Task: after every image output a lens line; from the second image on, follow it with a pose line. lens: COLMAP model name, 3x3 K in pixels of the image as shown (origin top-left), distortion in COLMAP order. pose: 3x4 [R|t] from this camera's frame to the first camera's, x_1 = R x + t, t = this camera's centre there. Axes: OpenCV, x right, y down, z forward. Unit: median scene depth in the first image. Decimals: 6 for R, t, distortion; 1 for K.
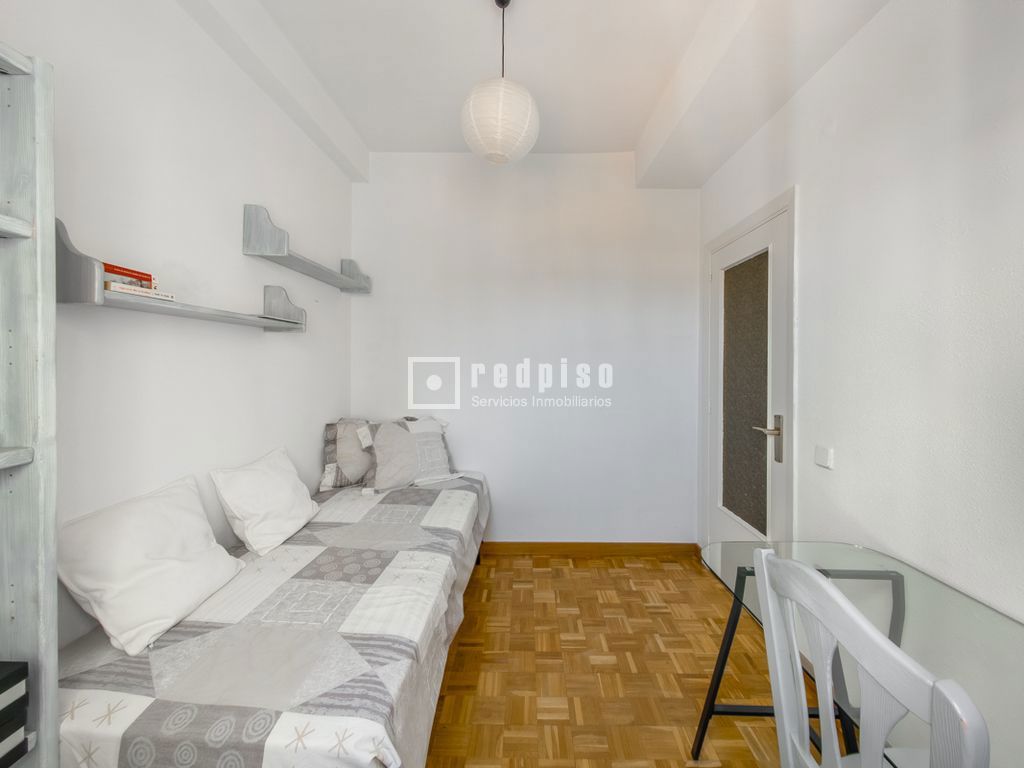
lens RADIAL K [[382.4, 0, 505.4], [0, 382.4, 360.4], [0, 0, 1]] dist [0.001282, 0.000235]
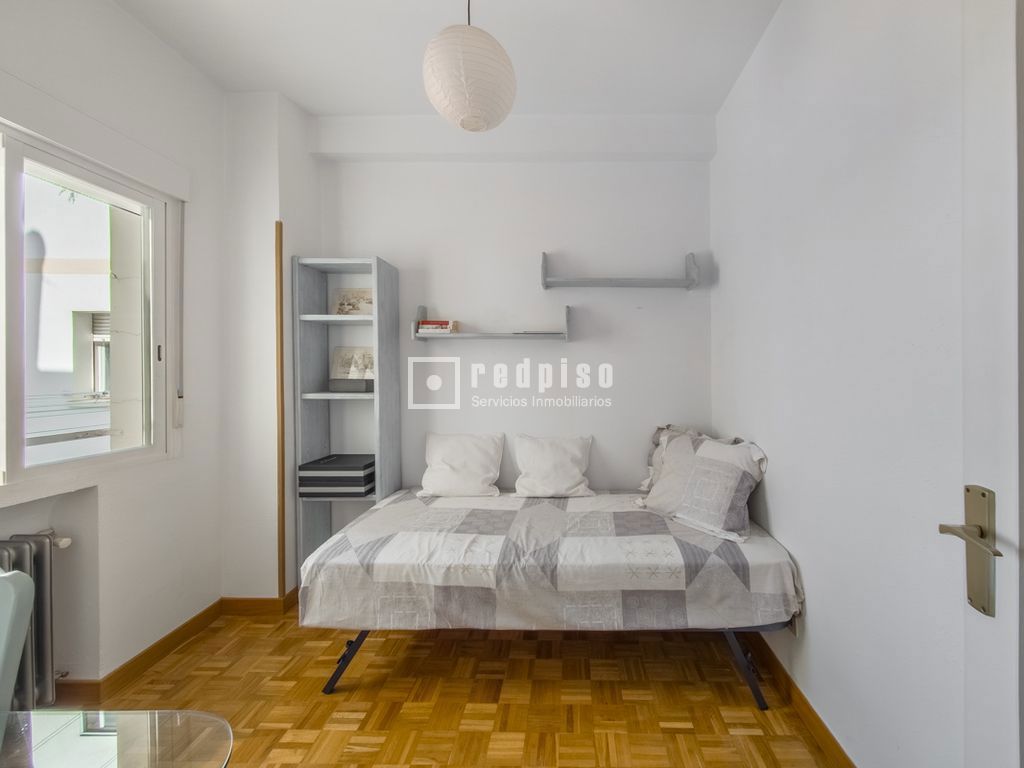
lens RADIAL K [[362.8, 0, 539.6], [0, 362.8, 374.1], [0, 0, 1]] dist [0.000435, 0.000039]
pose [[0.045391, 0.001446, -0.998968, 0.766439], [0.006700, 0.999976, 0.001752, 0.040601], [0.998947, -0.006773, 0.045380, 1.070947]]
